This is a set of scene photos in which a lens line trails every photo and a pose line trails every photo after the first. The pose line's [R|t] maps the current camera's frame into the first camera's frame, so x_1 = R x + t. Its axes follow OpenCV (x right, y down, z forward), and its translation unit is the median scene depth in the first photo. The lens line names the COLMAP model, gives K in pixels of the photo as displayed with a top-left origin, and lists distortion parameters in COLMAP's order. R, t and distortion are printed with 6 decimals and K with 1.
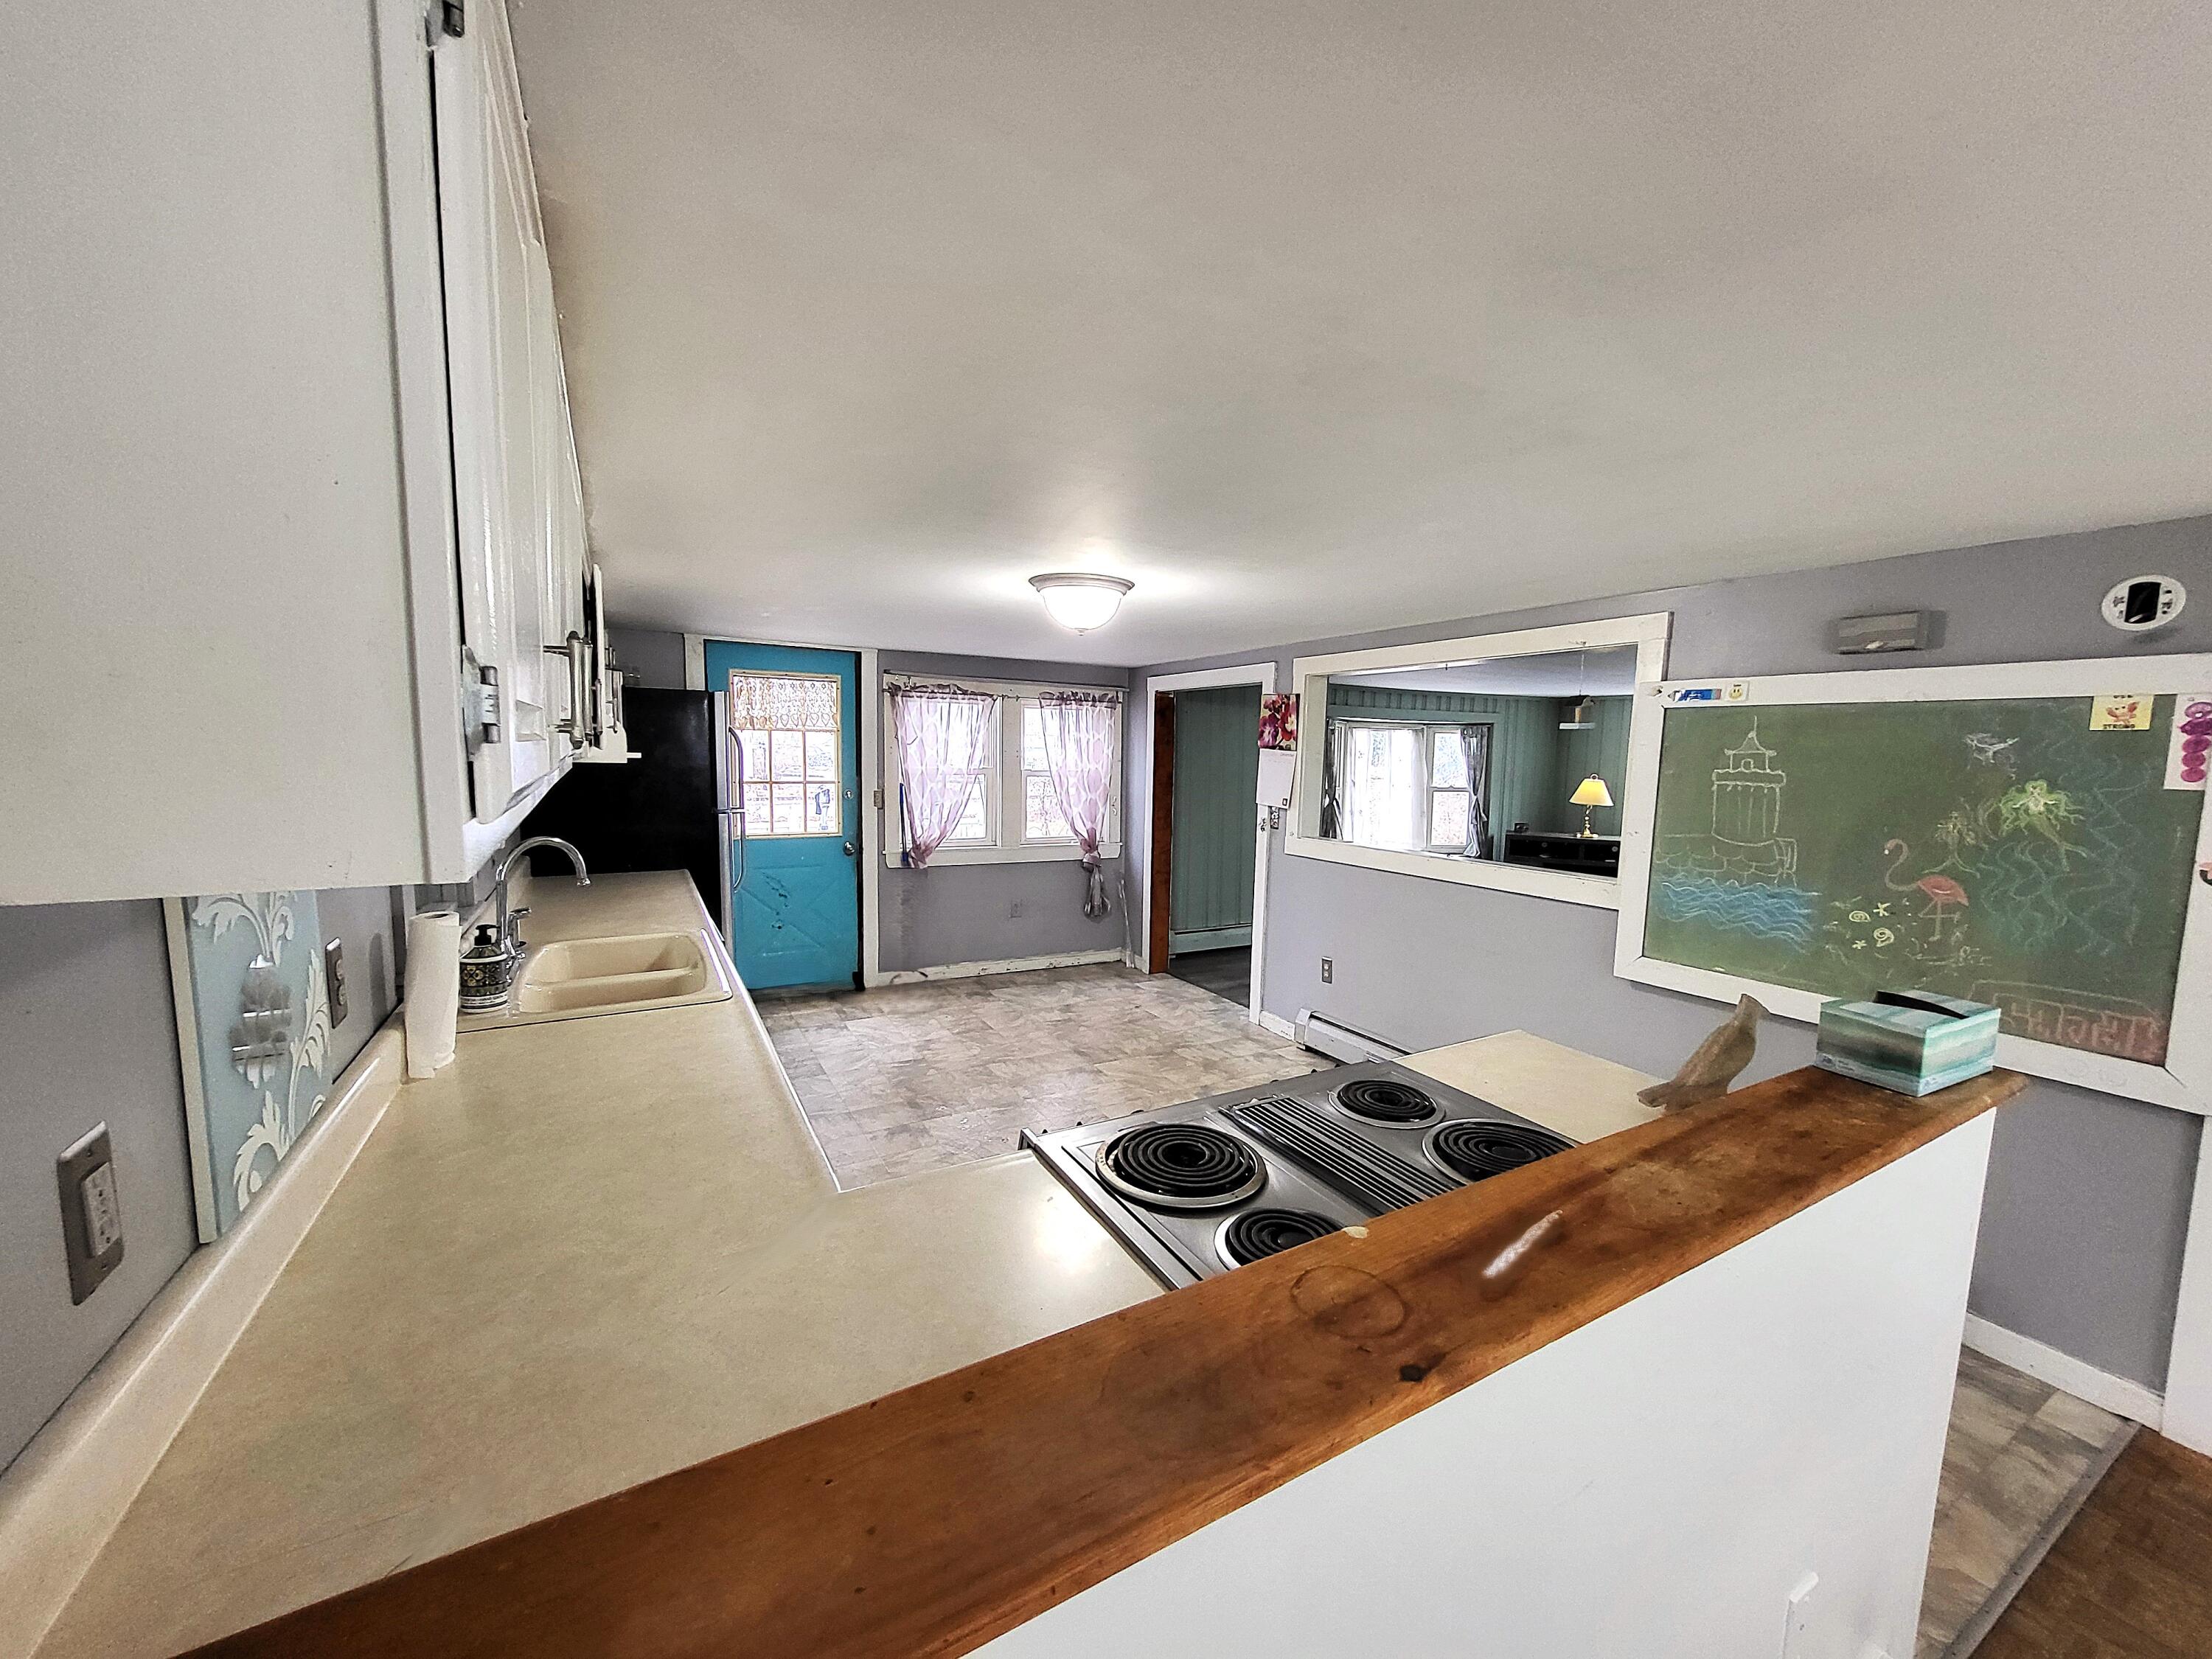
lens RADIAL K [[849.7, 0, 1106.6], [0, 849.7, 839.8], [0, 0, 1]] dist [-0.002316, -0.000612]
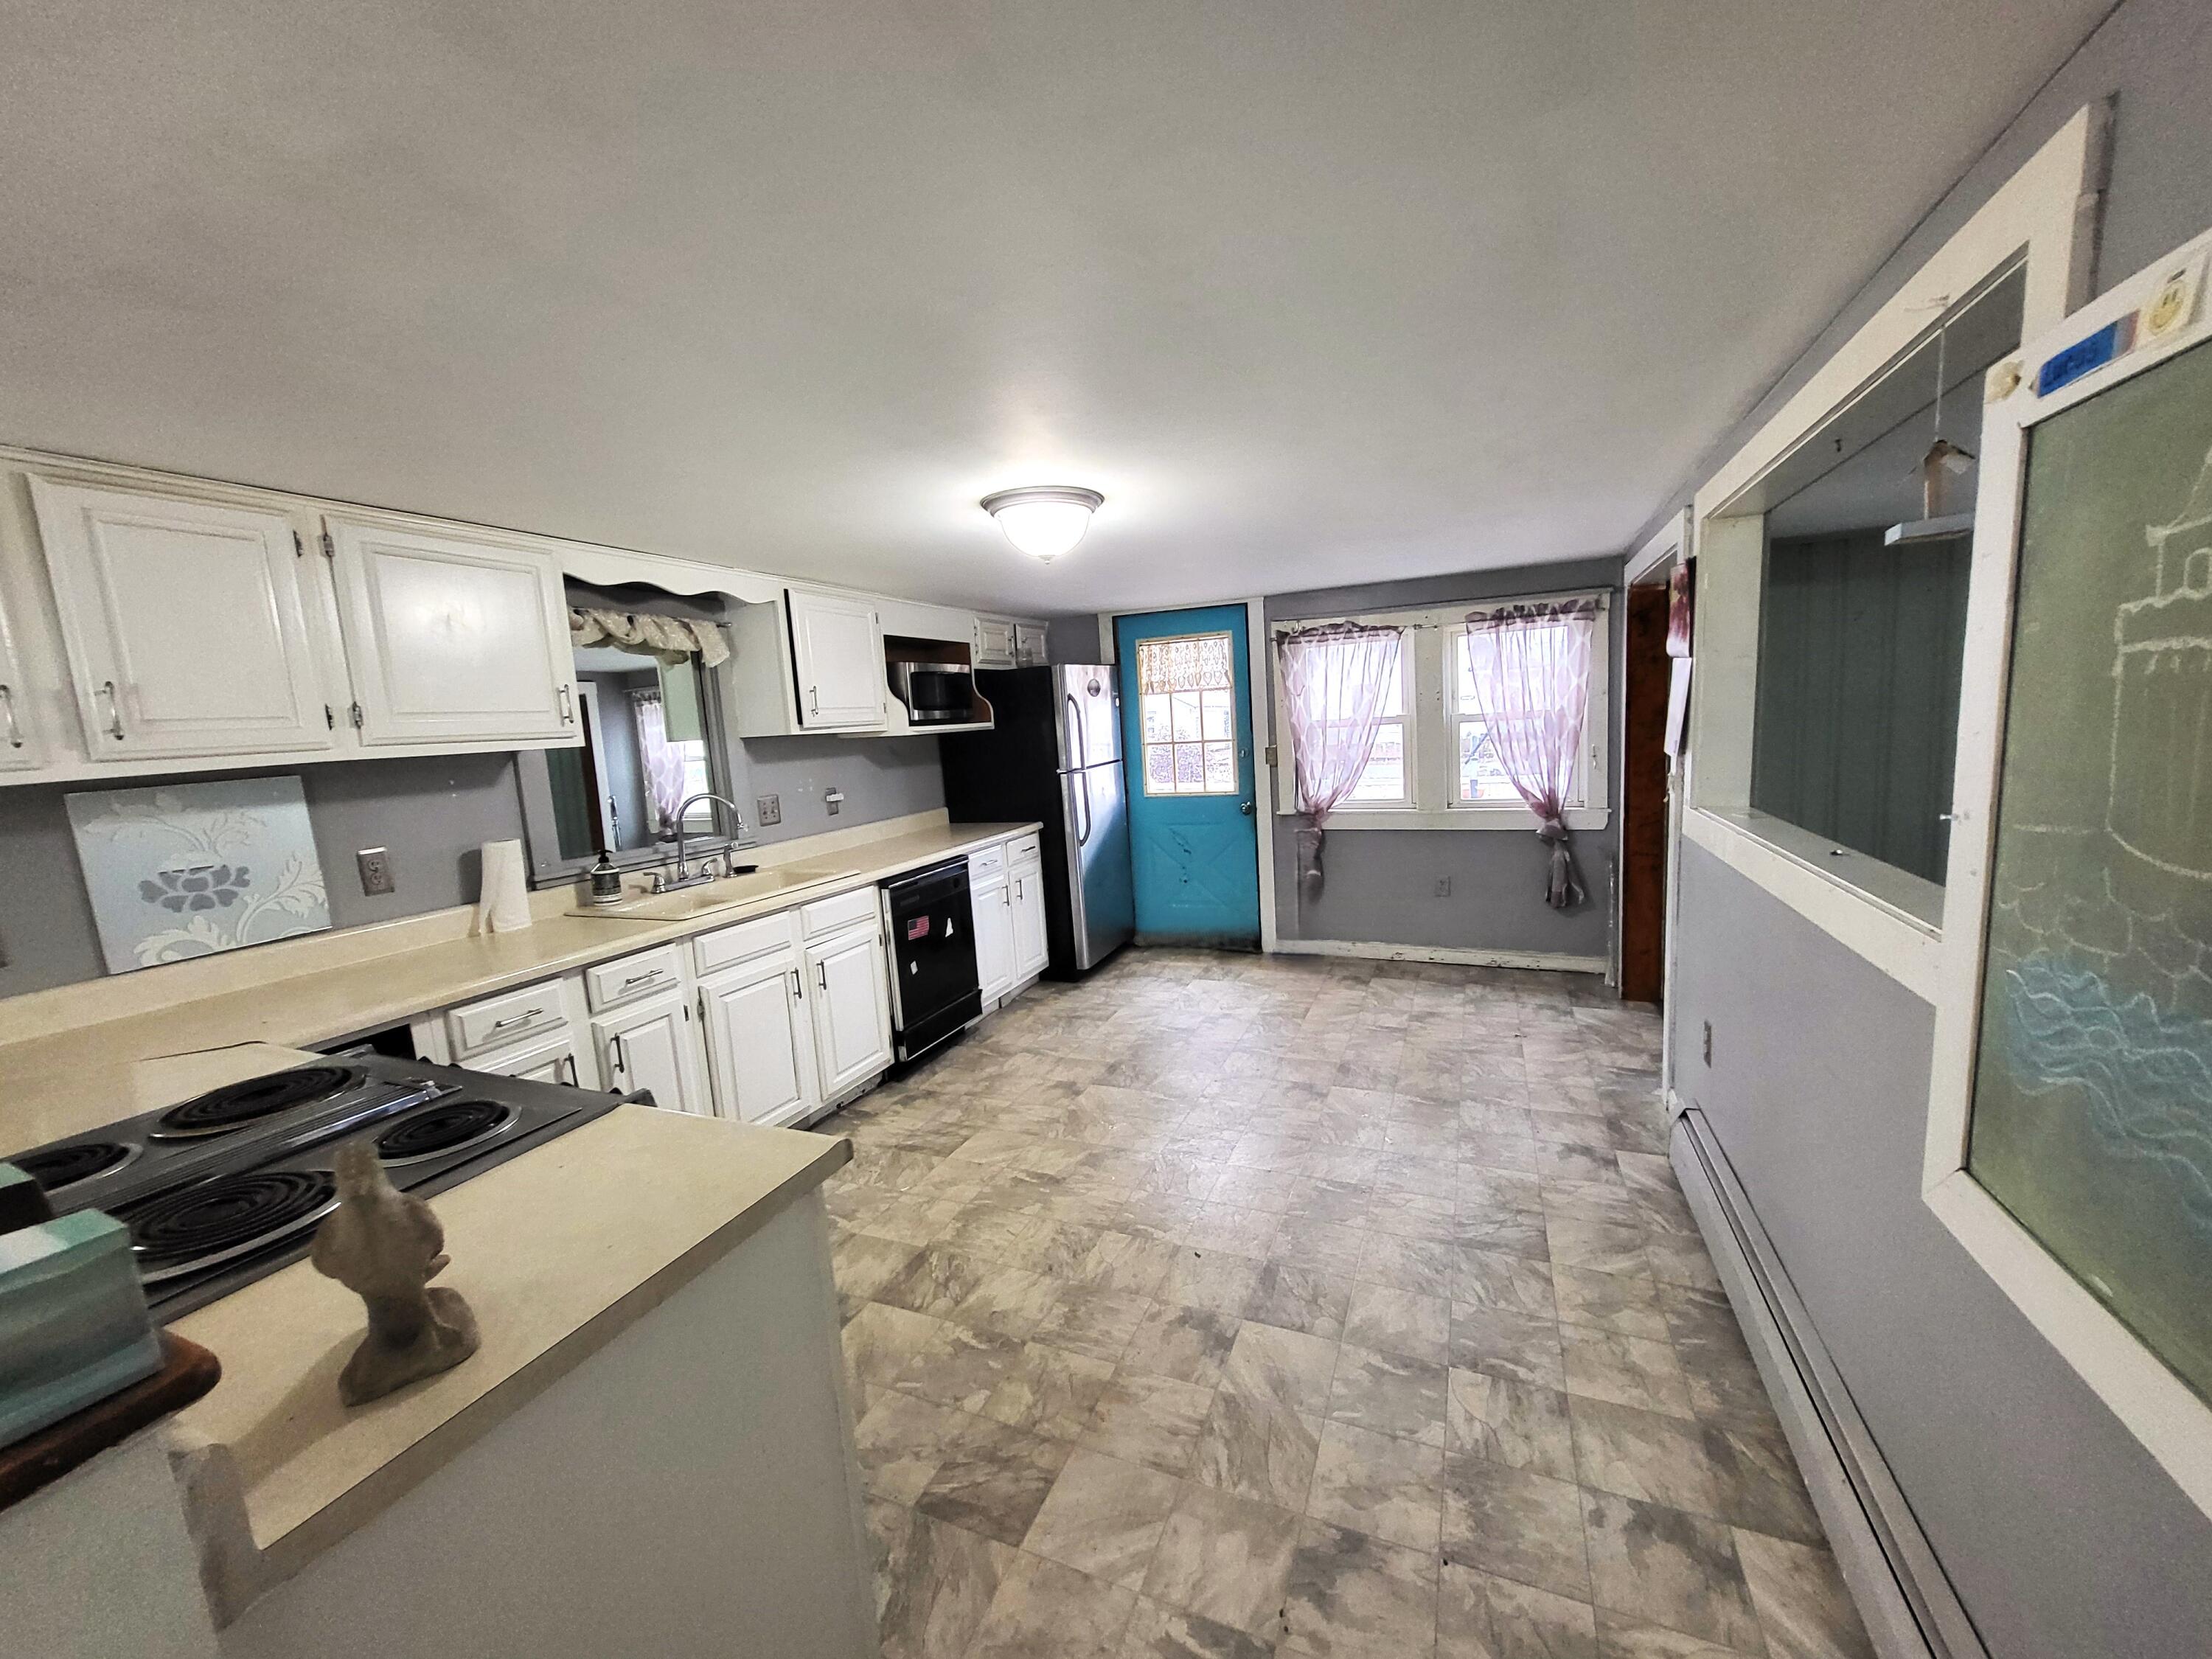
lens RADIAL K [[849.7, 0, 1118.5], [0, 849.7, 835.2], [0, 0, 1]] dist [-0.002316, -0.000612]
pose [[0.610950, 0.050068, -0.790084, 0.380163], [-0.013442, 0.998510, 0.052882, -0.007600], [0.791555, -0.021688, 0.610713, 0.284789]]
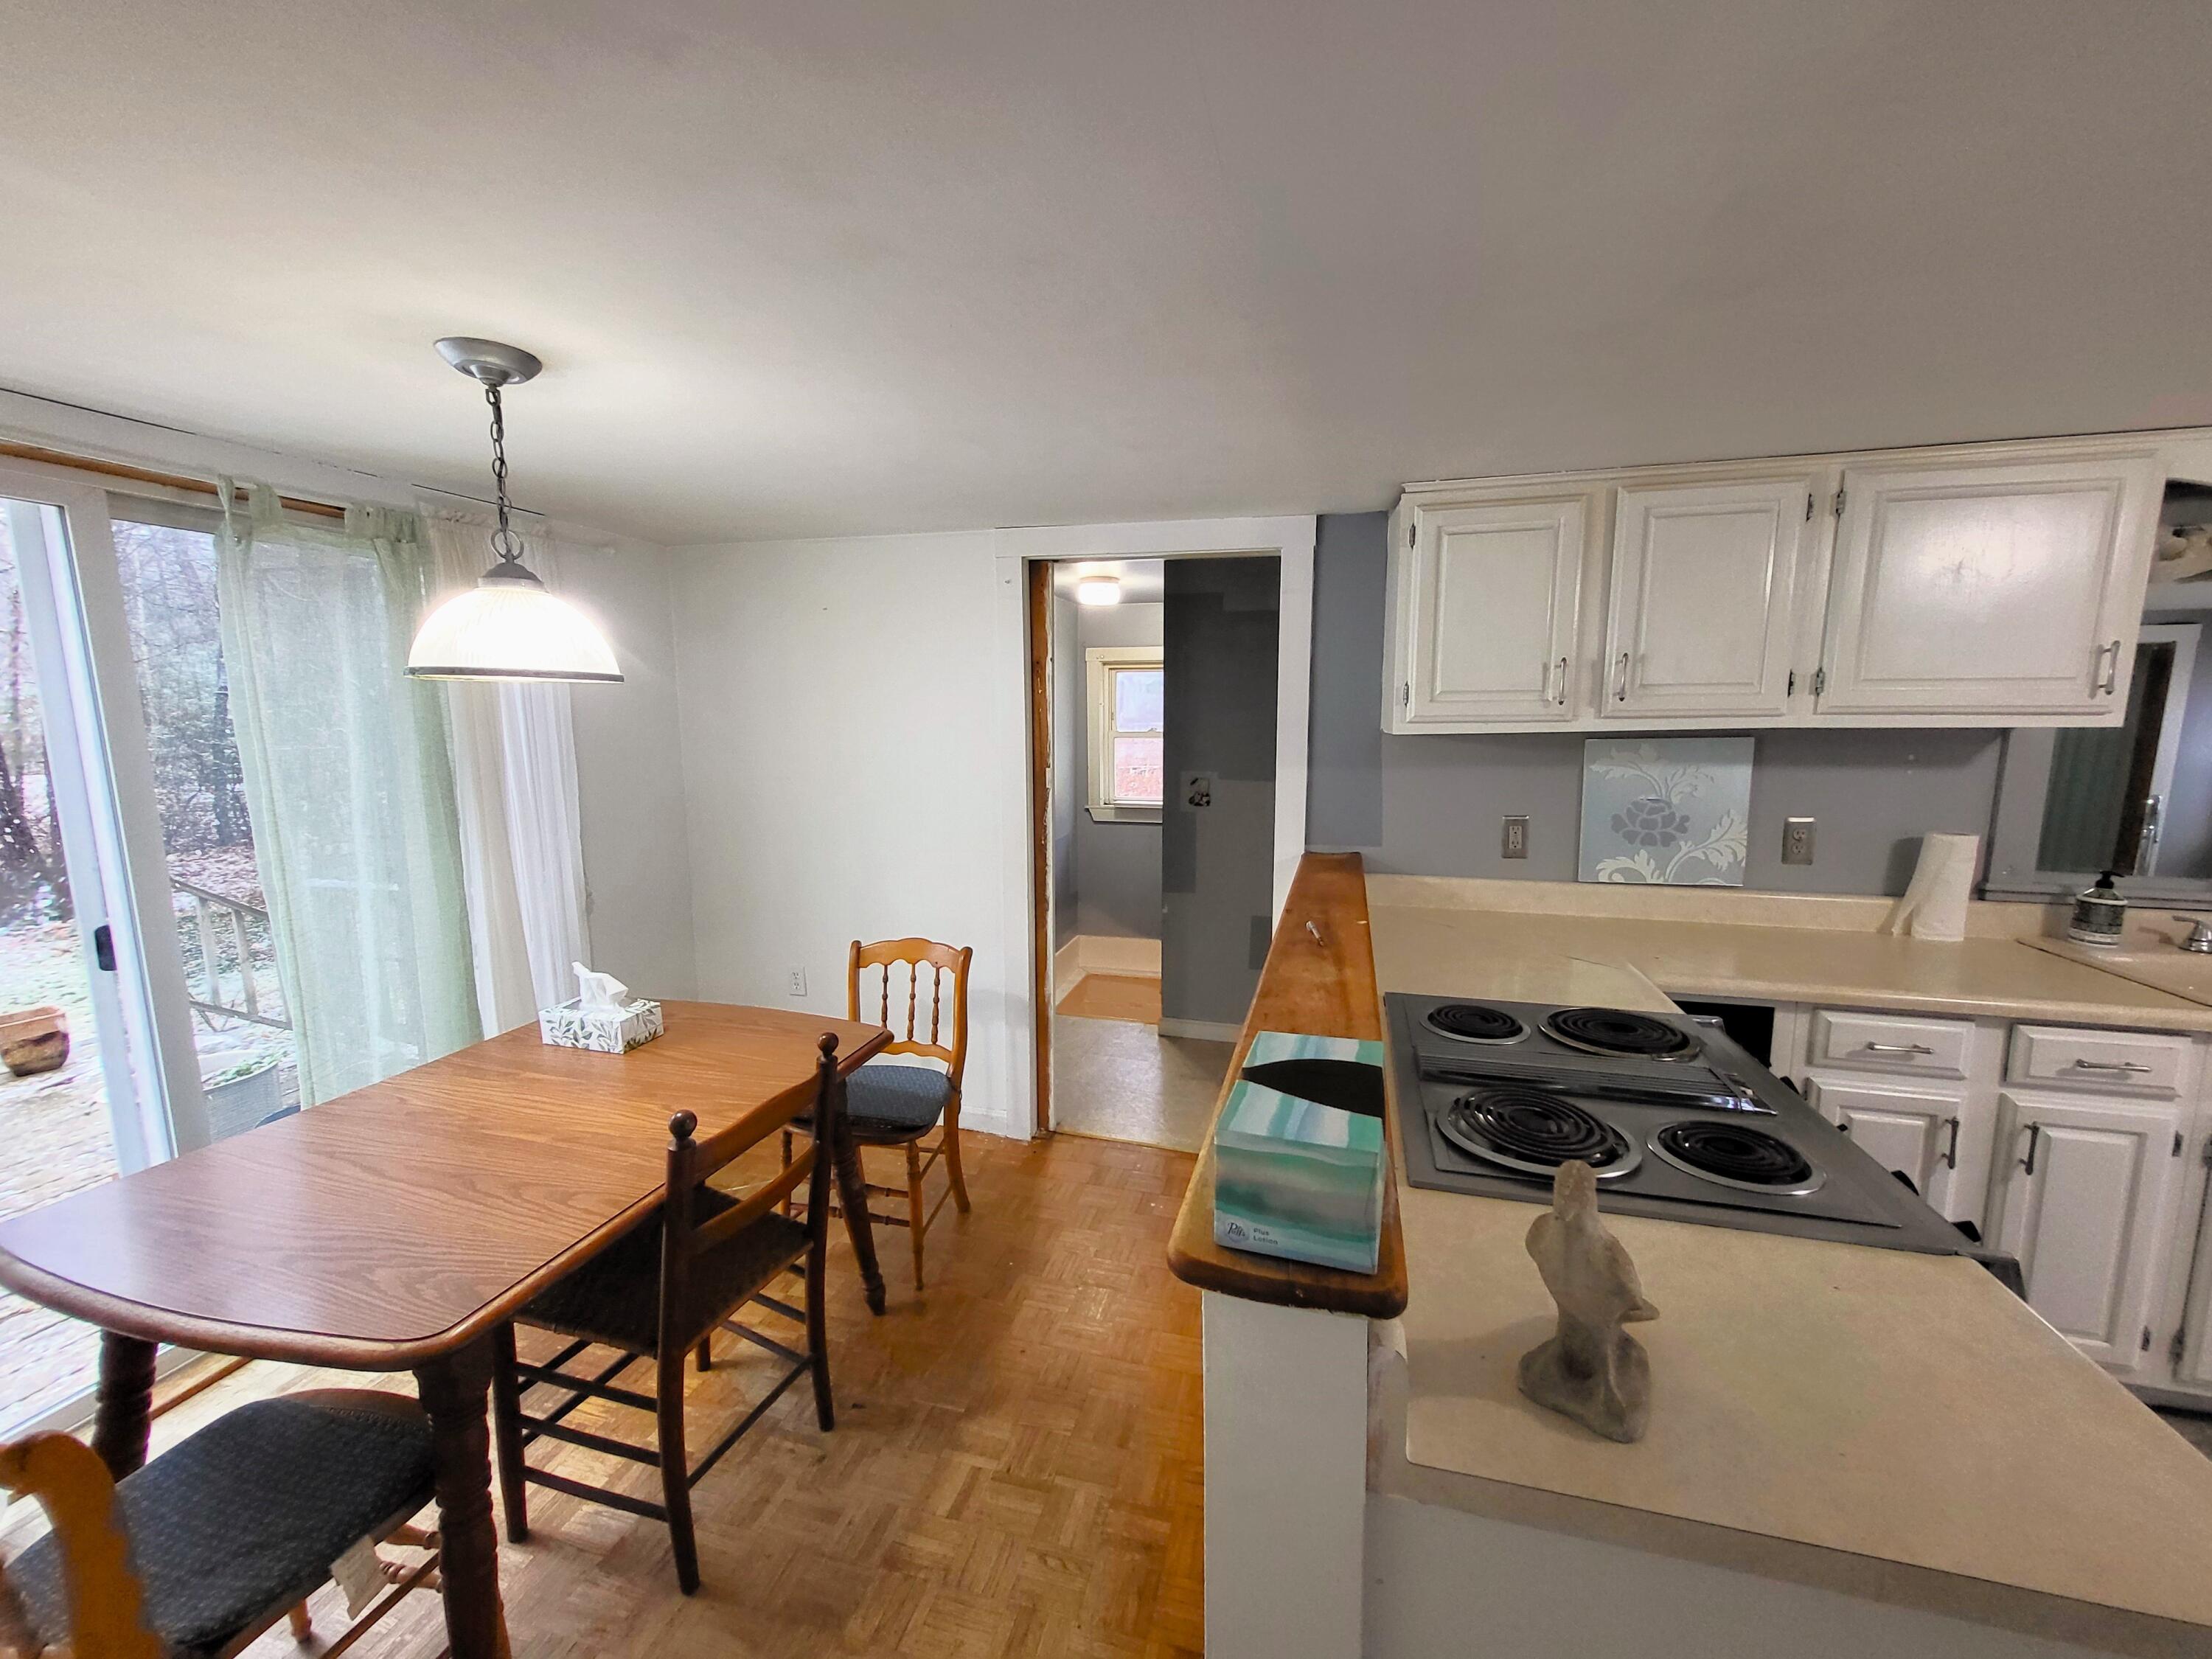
lens RADIAL K [[849.7, 0, 1107.8], [0, 849.7, 836.5], [0, 0, 1]] dist [-0.002316, -0.000612]
pose [[-0.707829, 0.077930, -0.702072, 0.339160], [-0.089776, 0.975912, 0.198839, -0.018345], [0.700656, 0.203773, -0.683782, 0.298093]]
